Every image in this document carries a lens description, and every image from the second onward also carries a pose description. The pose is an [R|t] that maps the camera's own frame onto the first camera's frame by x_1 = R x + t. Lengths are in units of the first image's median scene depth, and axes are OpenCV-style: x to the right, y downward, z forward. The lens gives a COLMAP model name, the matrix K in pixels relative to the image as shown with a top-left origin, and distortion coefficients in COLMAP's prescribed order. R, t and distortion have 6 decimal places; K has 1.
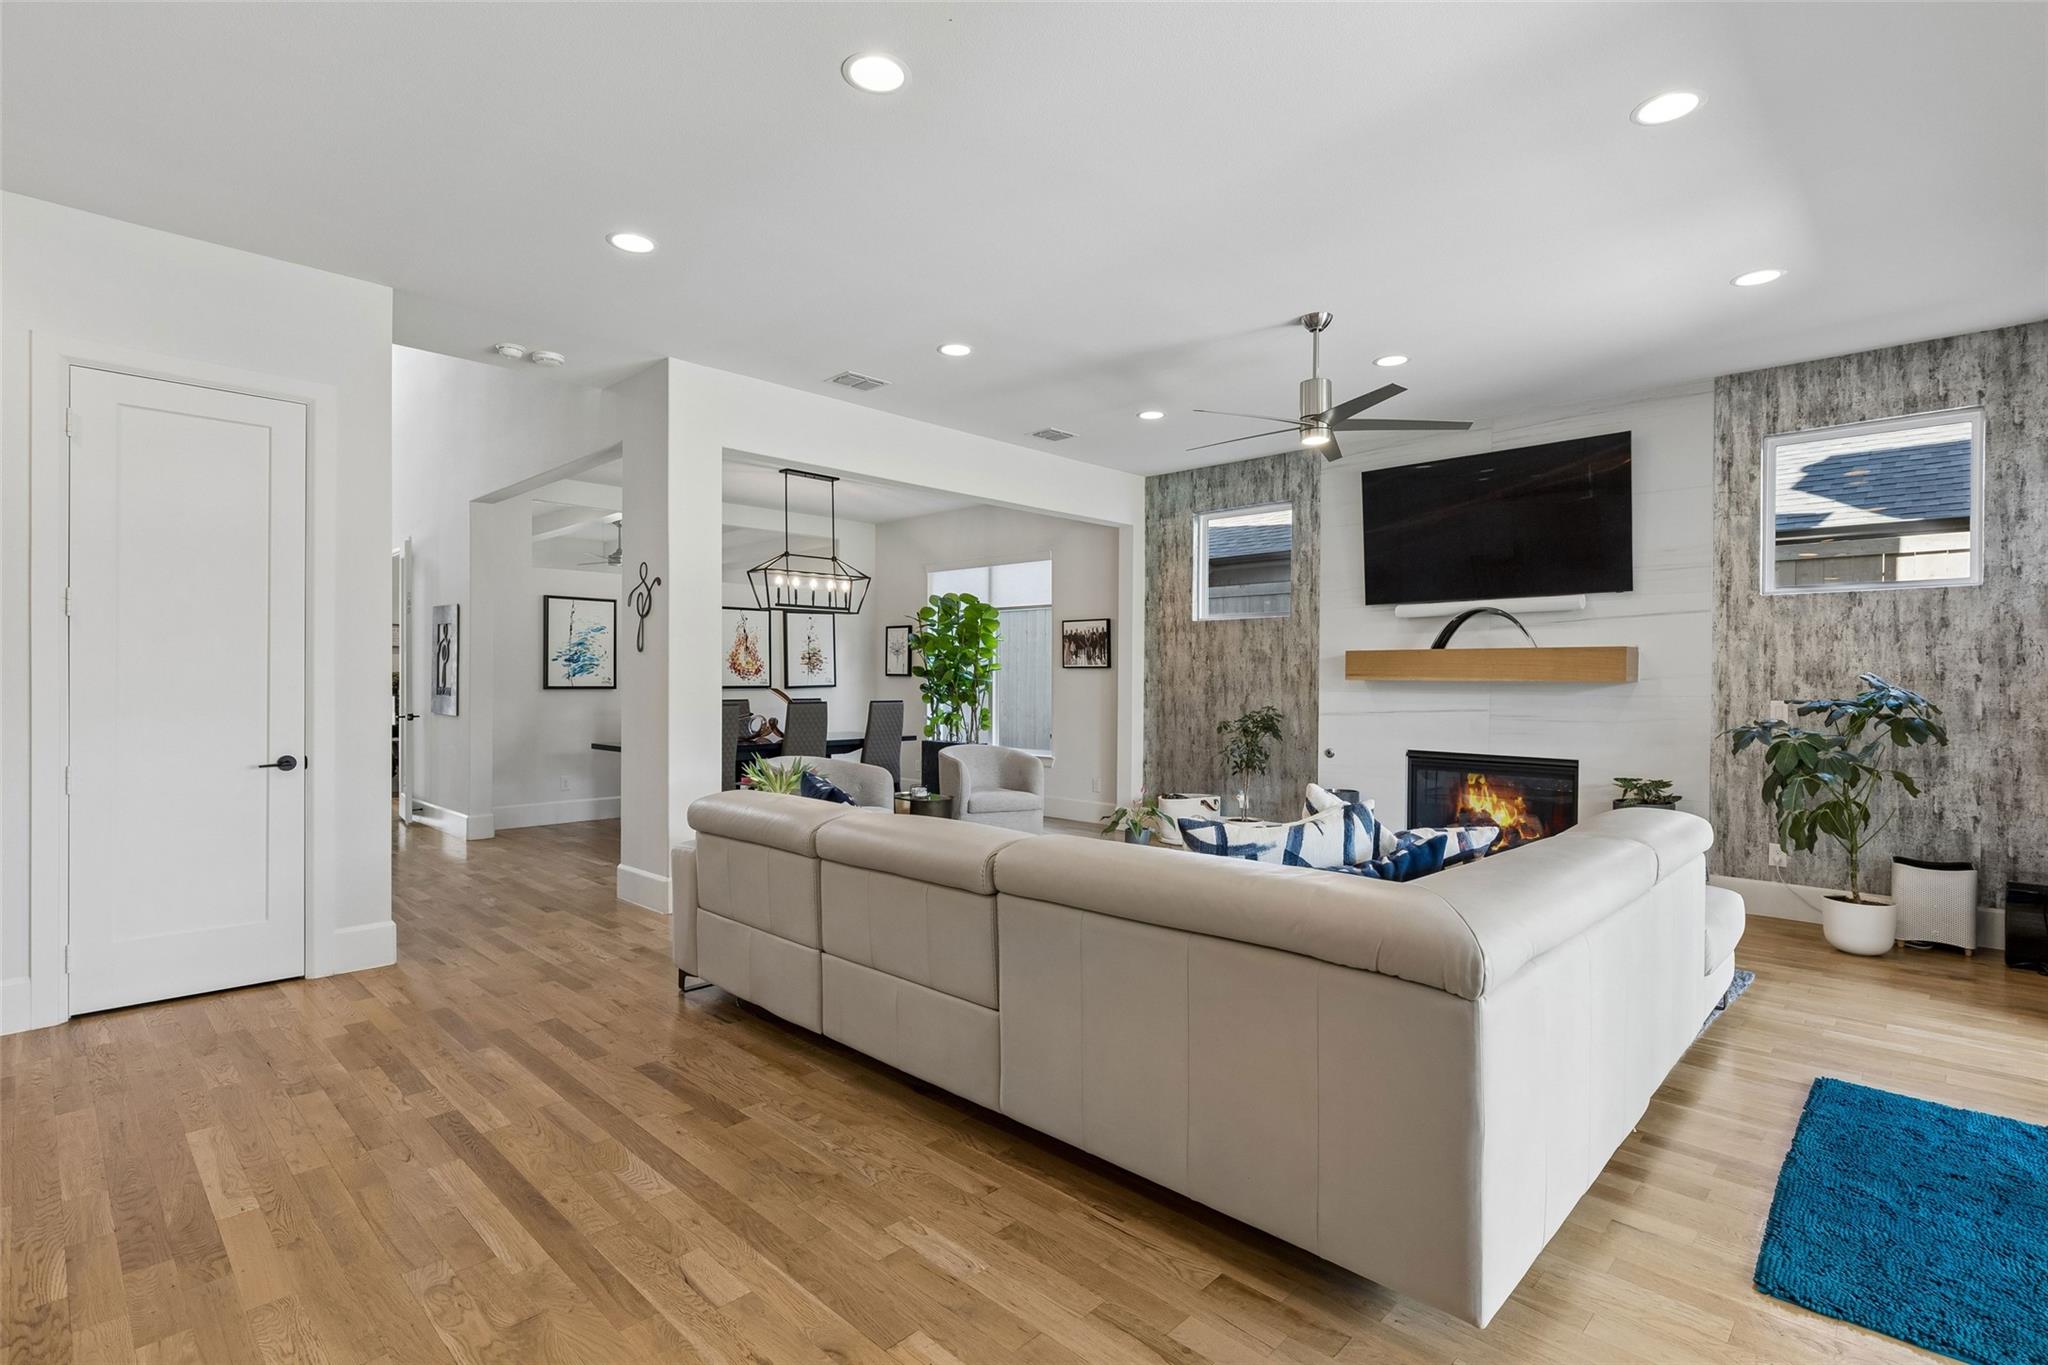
lens RADIAL K [[956.2, 0, 1077.2], [0, 956.2, 698.4], [0, 0, 1]] dist [-0.009329, 0.001804]
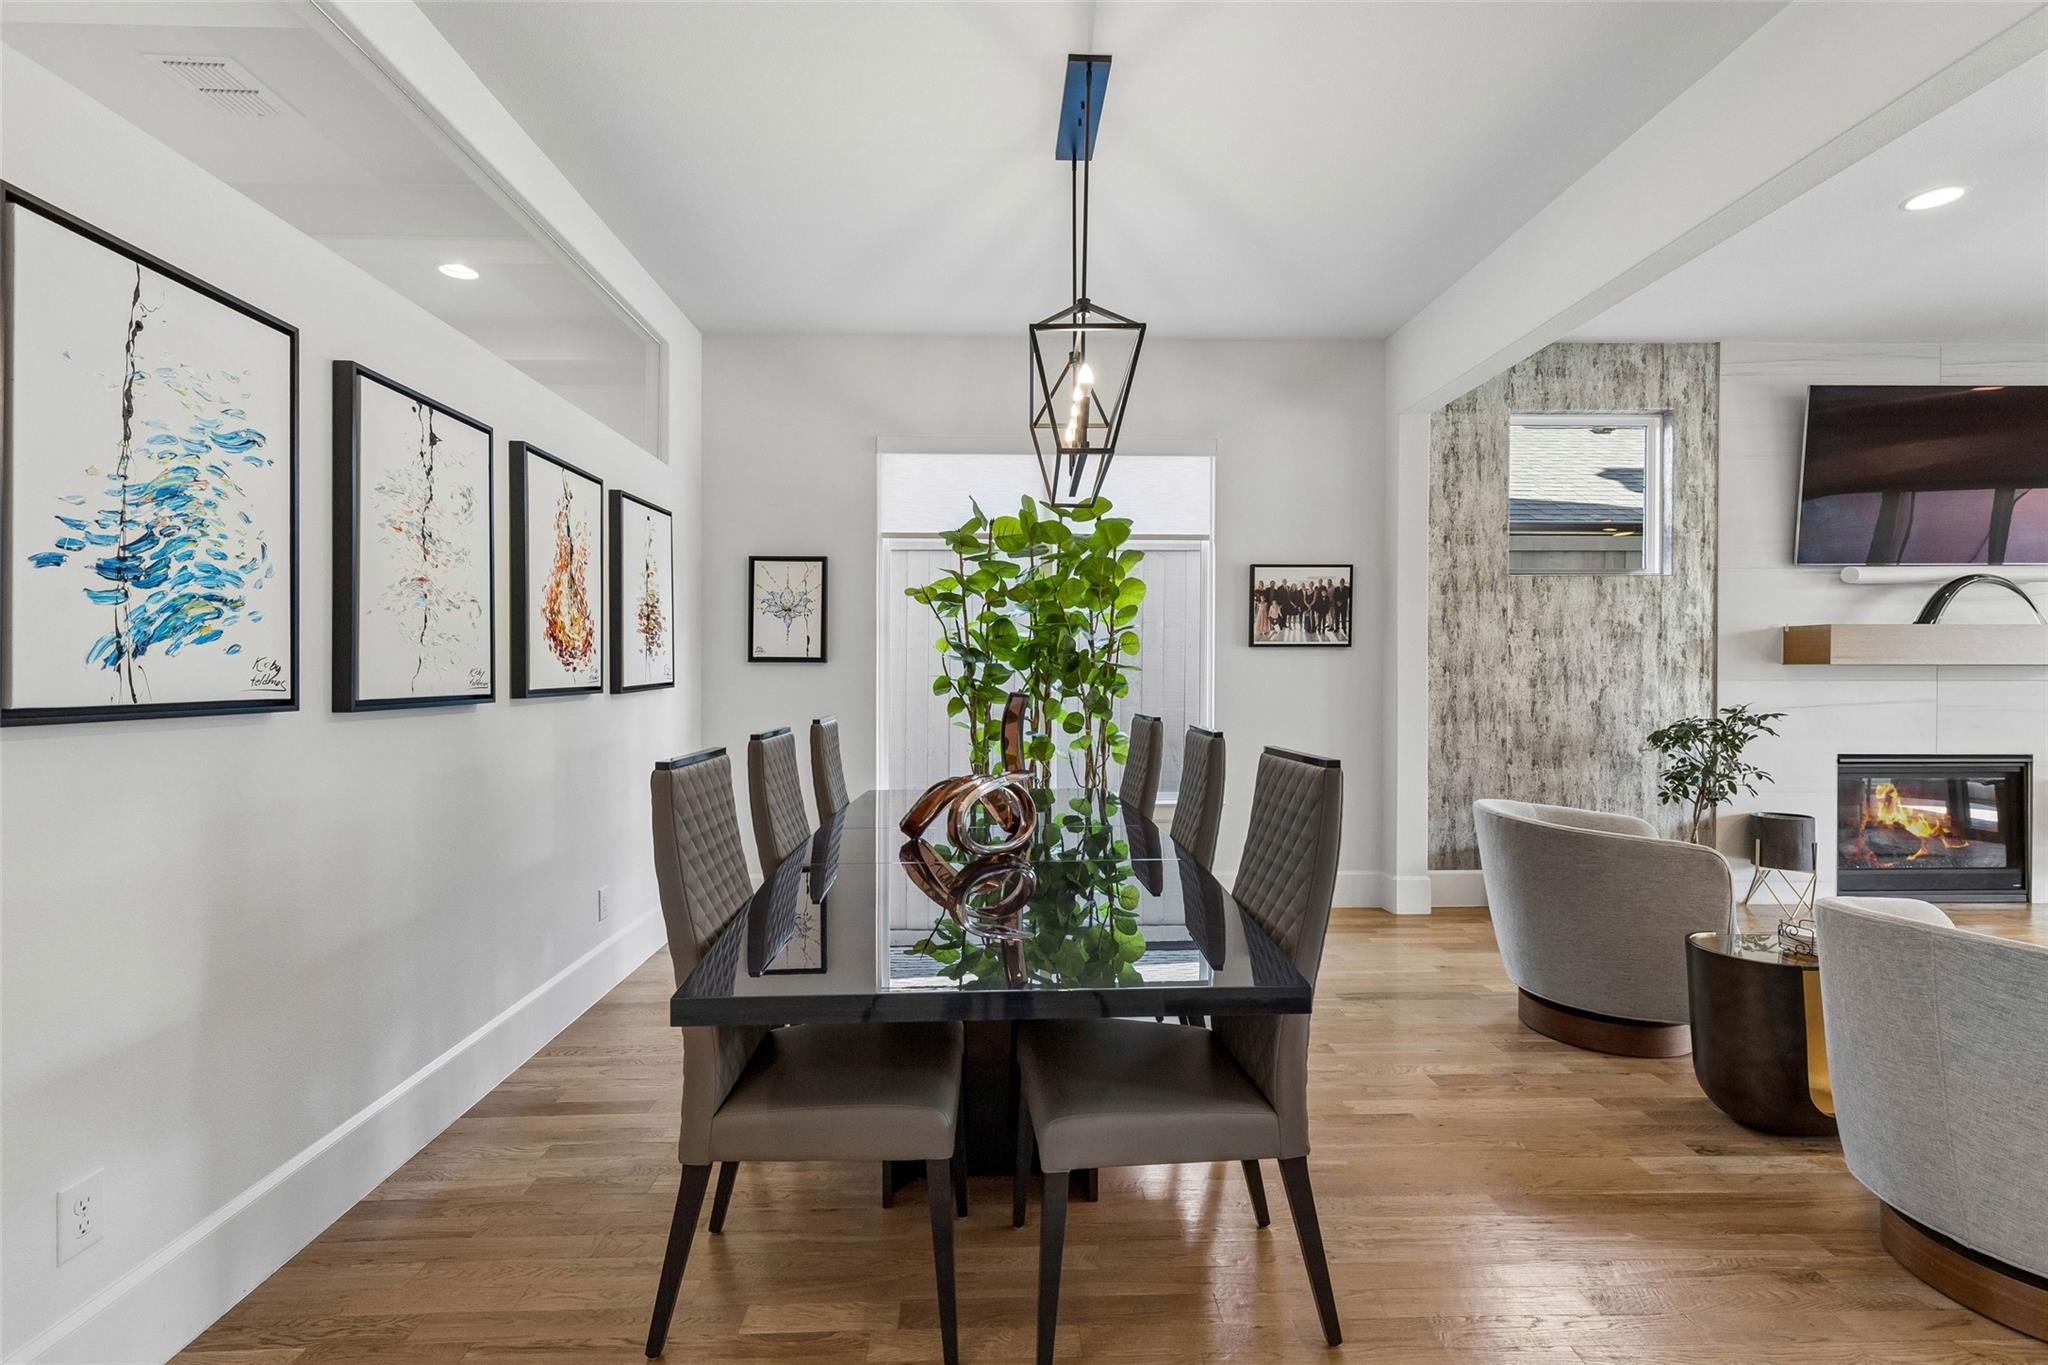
lens RADIAL K [[919.2, 0, 1029.7], [0, 919.2, 676.6], [0, 0, 1]] dist [0.010847, -0.000450]
pose [[0.725820, -0.010160, 0.687810, -0.547861], [0.018529, 0.999817, -0.004783, -0.014996], [-0.687636, 0.016216, 0.725875, 0.767727]]
